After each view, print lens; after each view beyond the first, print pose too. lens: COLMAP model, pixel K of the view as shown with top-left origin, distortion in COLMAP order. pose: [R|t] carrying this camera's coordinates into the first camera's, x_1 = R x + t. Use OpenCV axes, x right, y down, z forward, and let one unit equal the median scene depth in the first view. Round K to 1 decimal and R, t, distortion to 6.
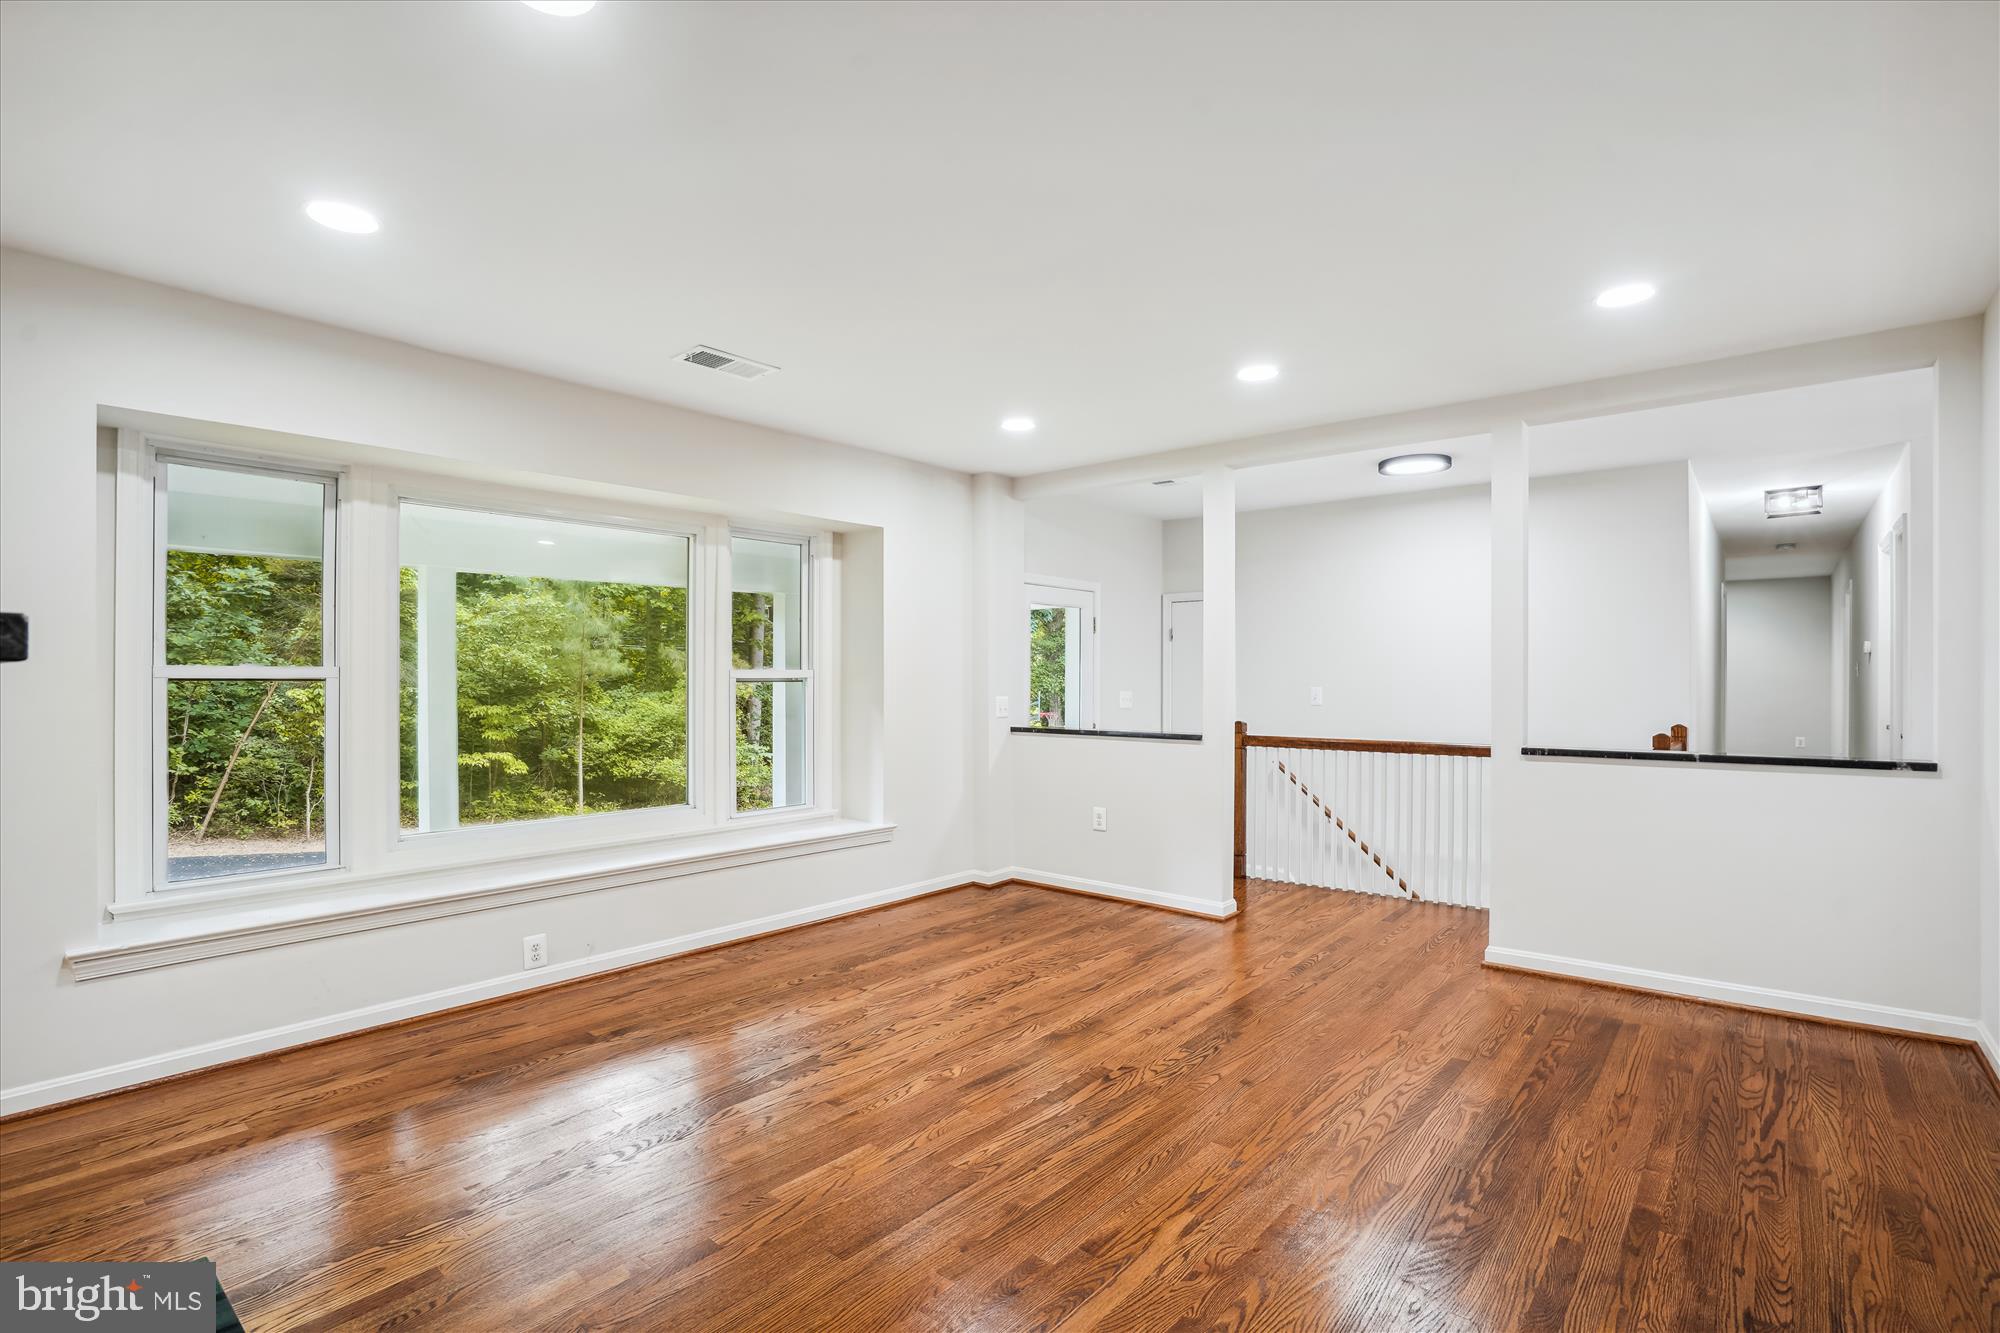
lens RADIAL K [[920.6, 0, 1002.6], [0, 920.6, 669.5], [0, 0, 1]] dist [-0.051548, 0.021817]
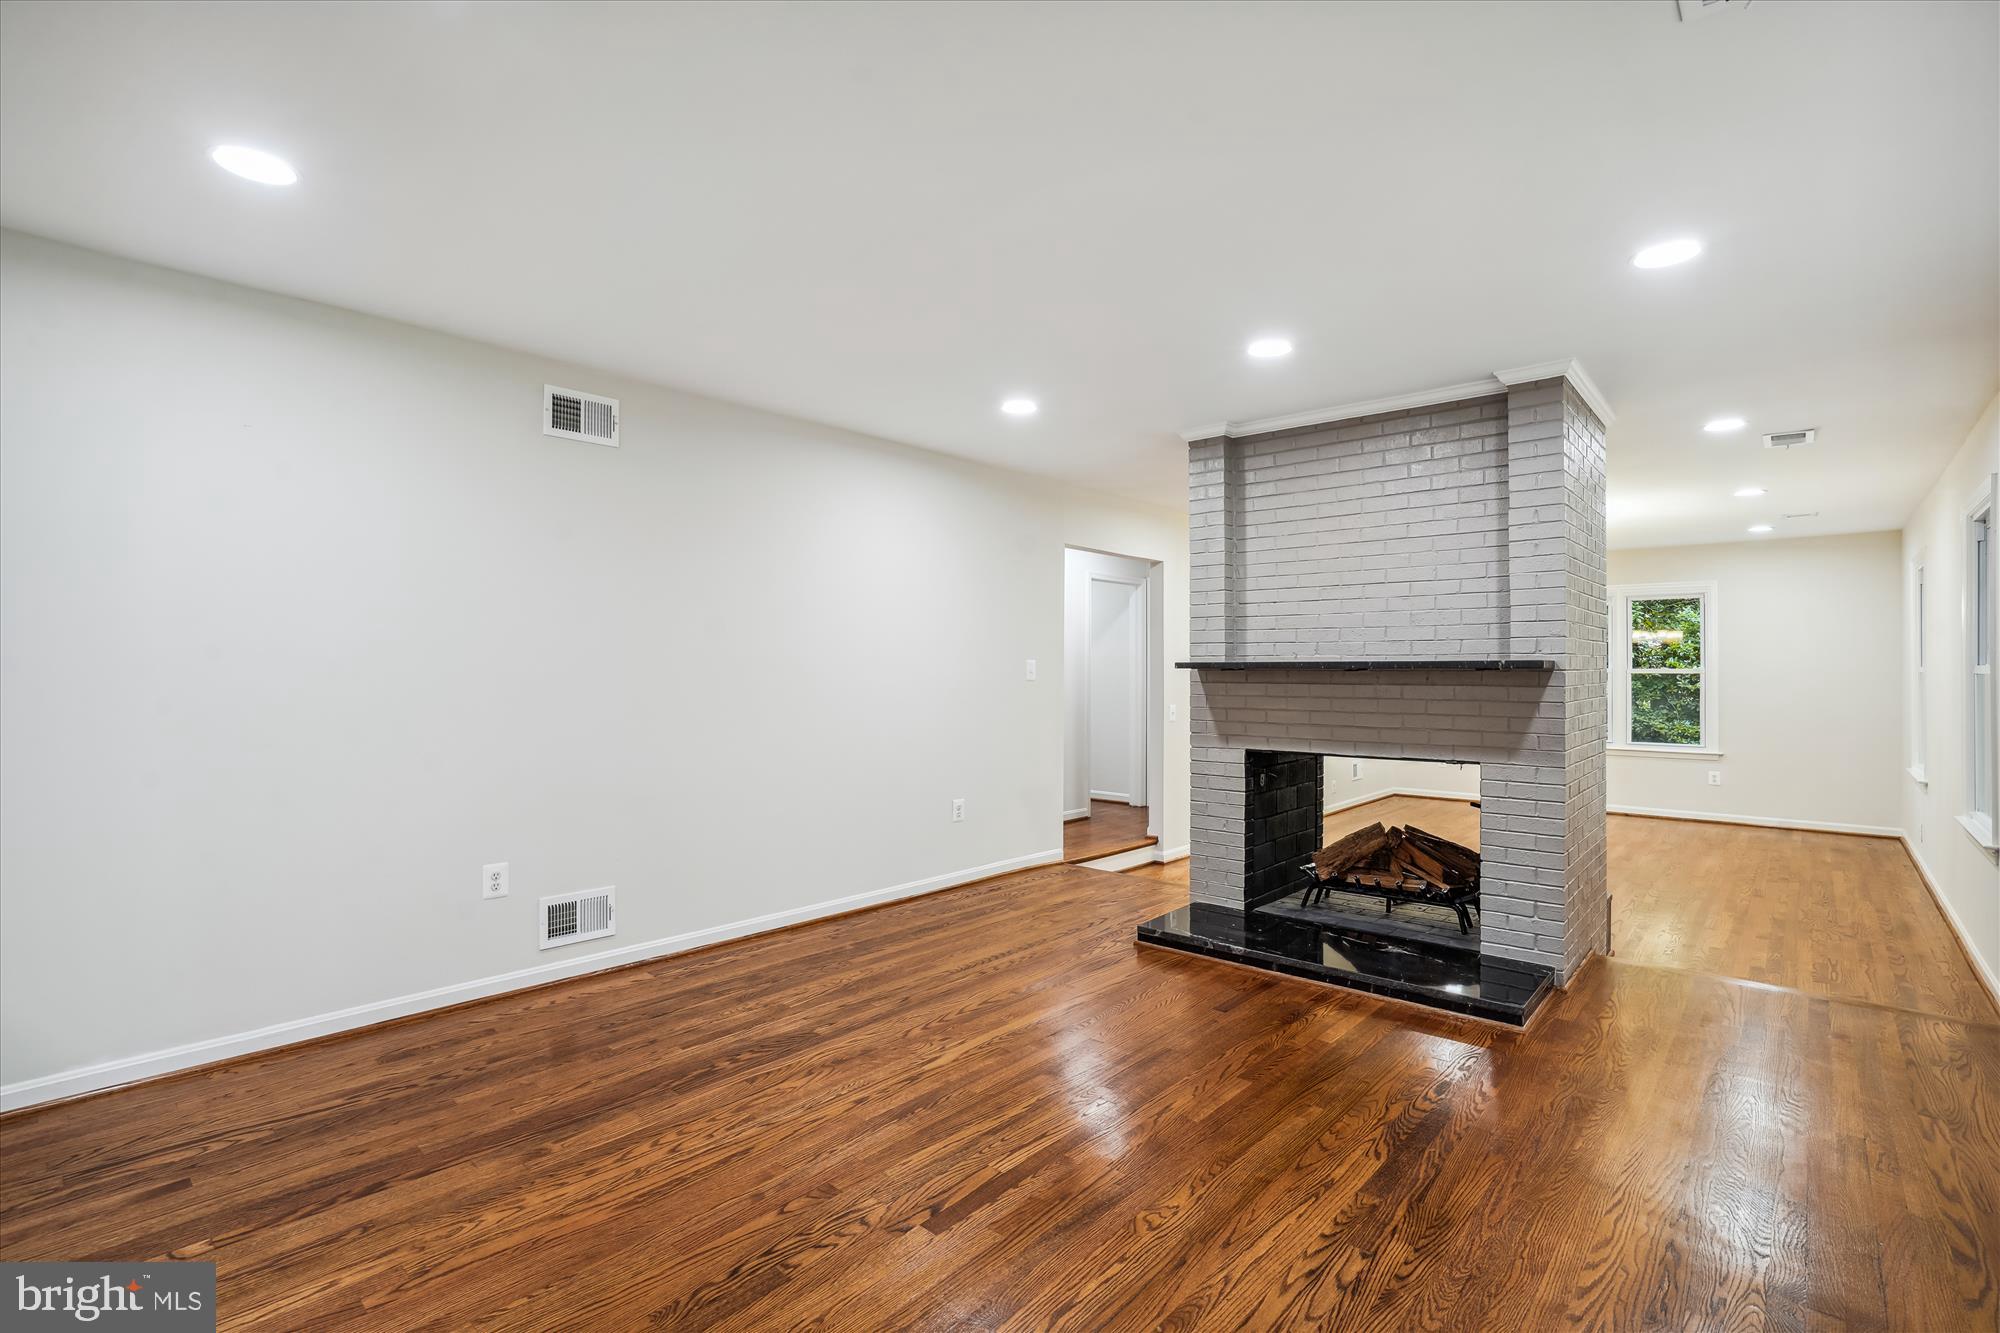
lens RADIAL K [[920.6, 0, 1002.6], [0, 920.6, 669.5], [0, 0, 1]] dist [-0.051548, 0.021817]
pose [[-0.999669, -0.002851, 0.025584, 0.048026], [-0.003207, 0.999898, -0.013902, 0.020302], [-0.025542, -0.013979, -0.999576, 1.969357]]
